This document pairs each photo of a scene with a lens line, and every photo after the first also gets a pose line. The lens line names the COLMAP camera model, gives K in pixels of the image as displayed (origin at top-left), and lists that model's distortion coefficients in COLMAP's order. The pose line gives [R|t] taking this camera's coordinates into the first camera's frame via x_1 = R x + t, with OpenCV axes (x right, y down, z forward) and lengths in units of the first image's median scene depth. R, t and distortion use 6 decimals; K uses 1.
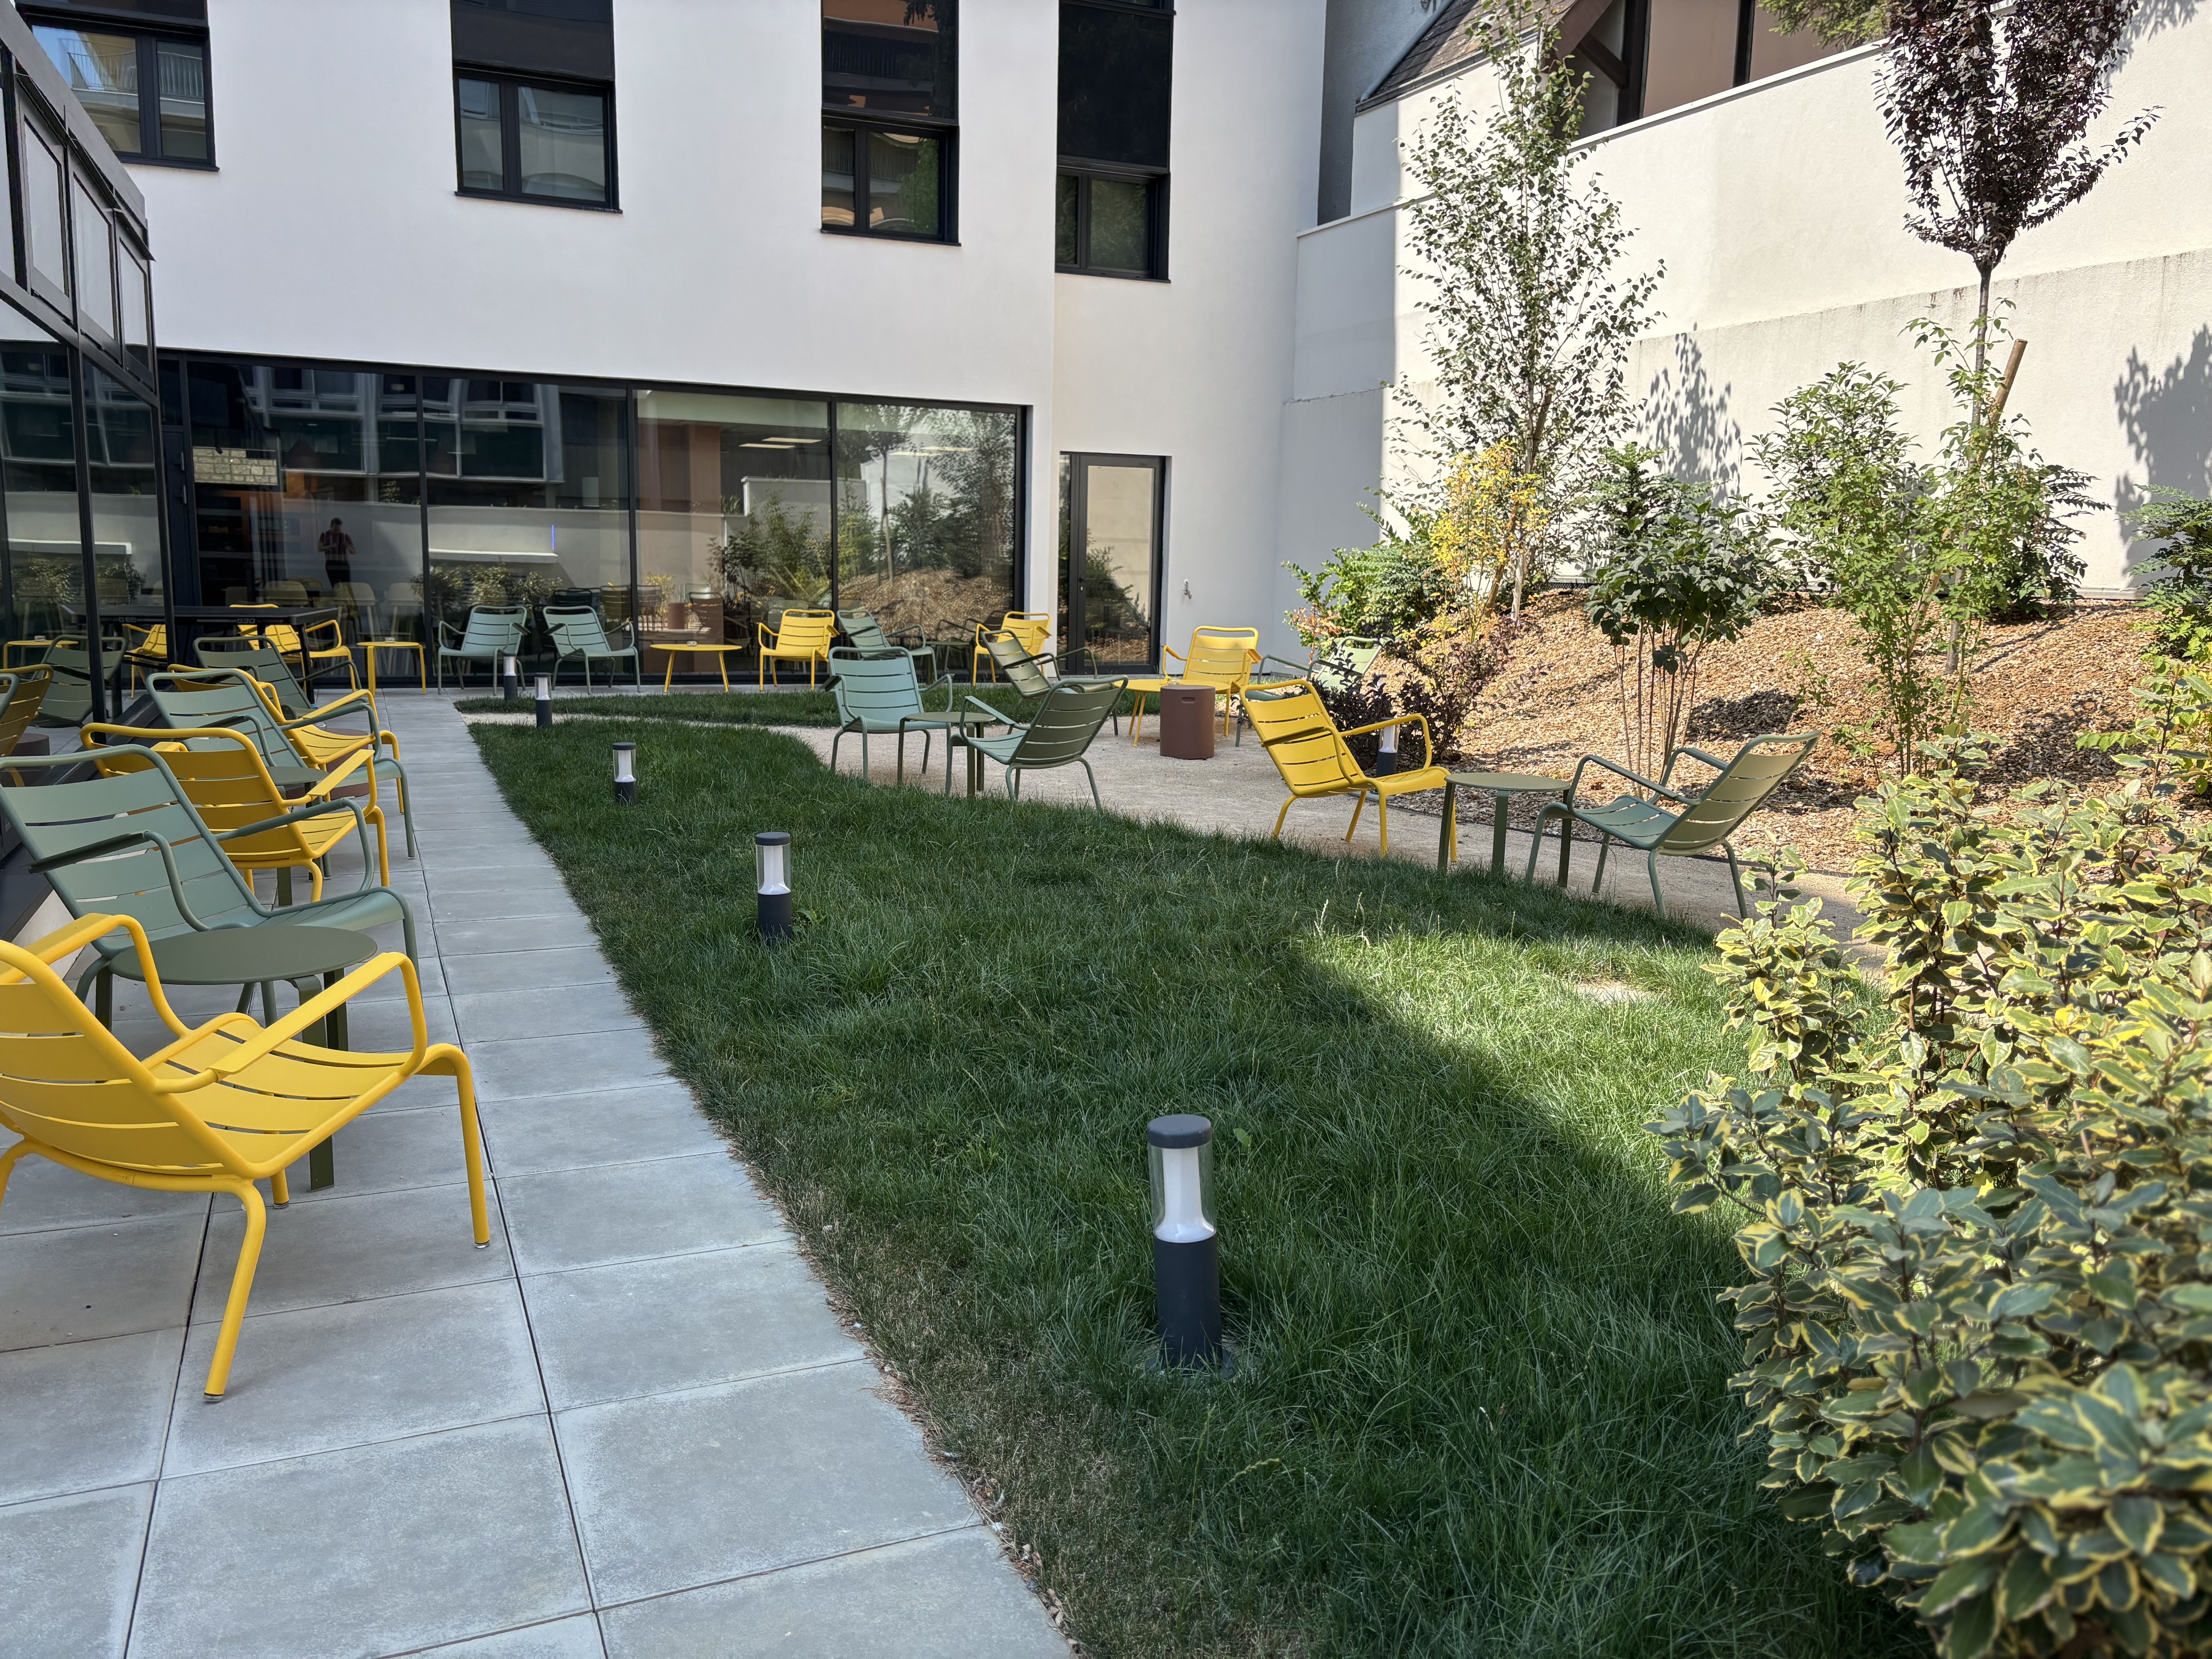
lens RADIAL K [[1720.6, 0, 1106.7], [0, 1720.6, 828.9], [0, 0, 1]] dist [0.008190, 0.002442]
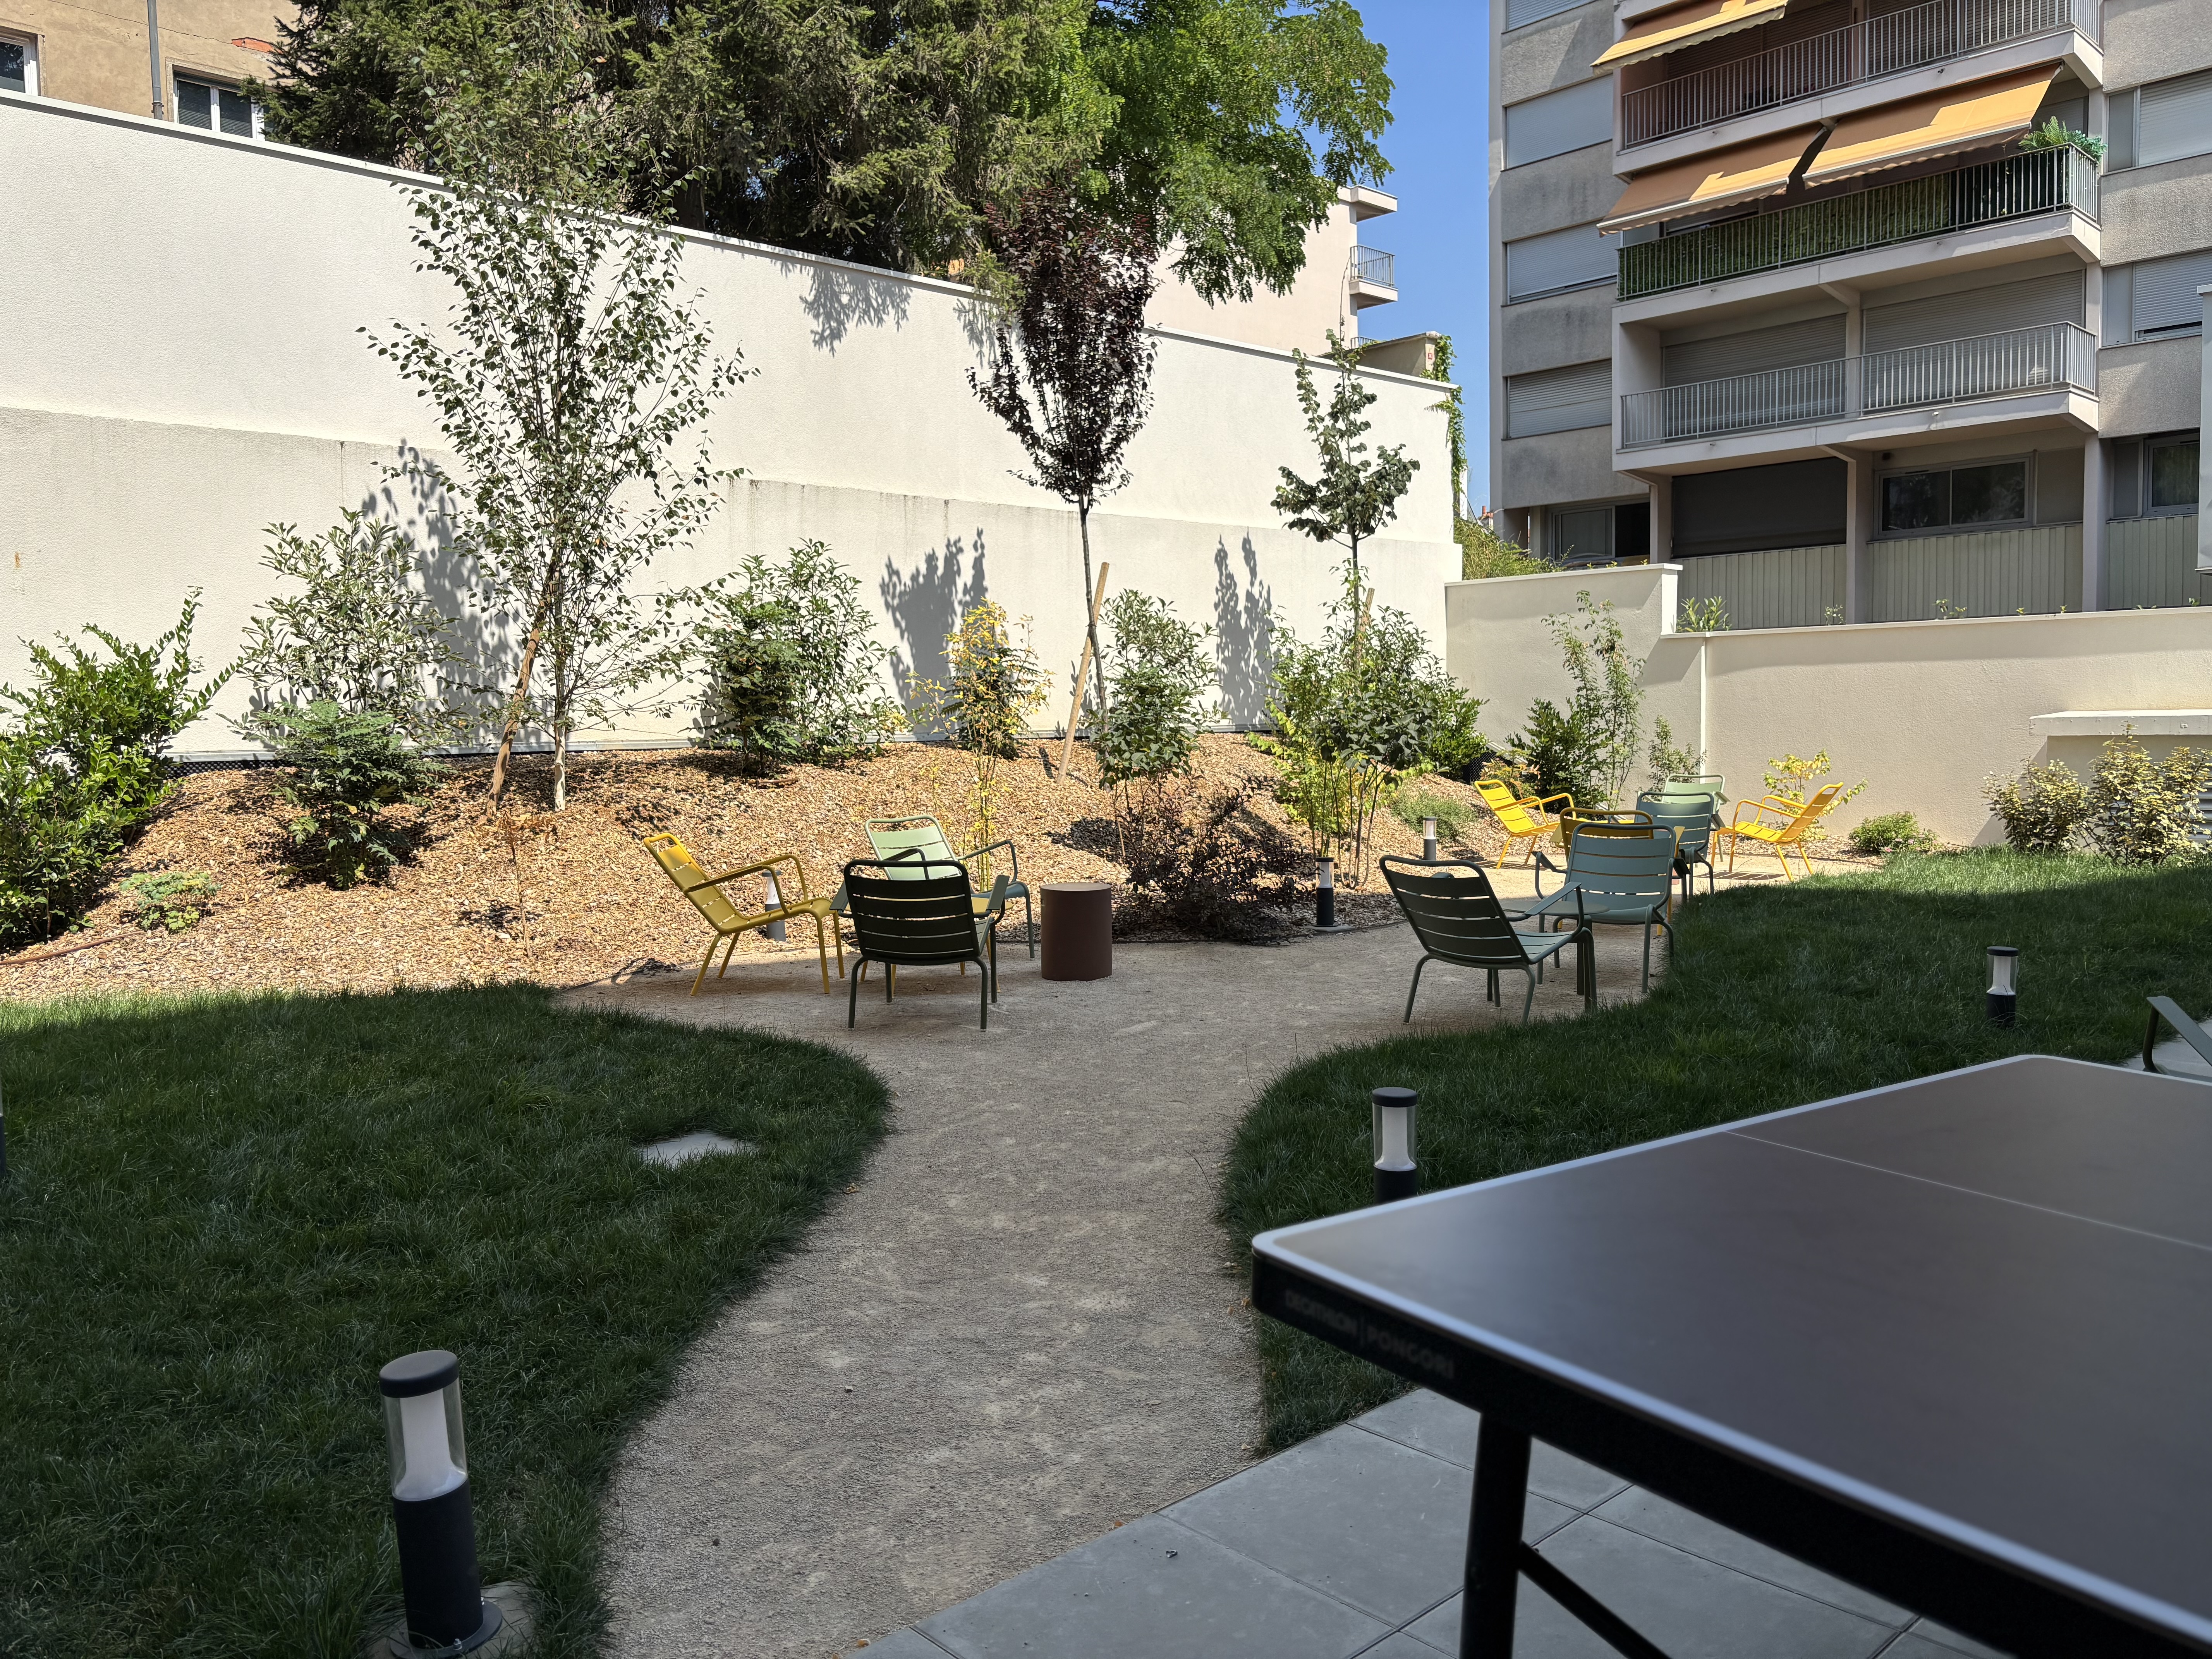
lens RADIAL K [[1720.6, 0, 1106.8], [0, 1720.6, 831.2], [0, 0, 1]] dist [0.008190, 0.002442]
pose [[-0.335860, -0.087923, 0.937799, -0.727789], [0.148510, 0.978238, 0.144901, -0.237286], [-0.930131, 0.187939, -0.315493, 1.297013]]
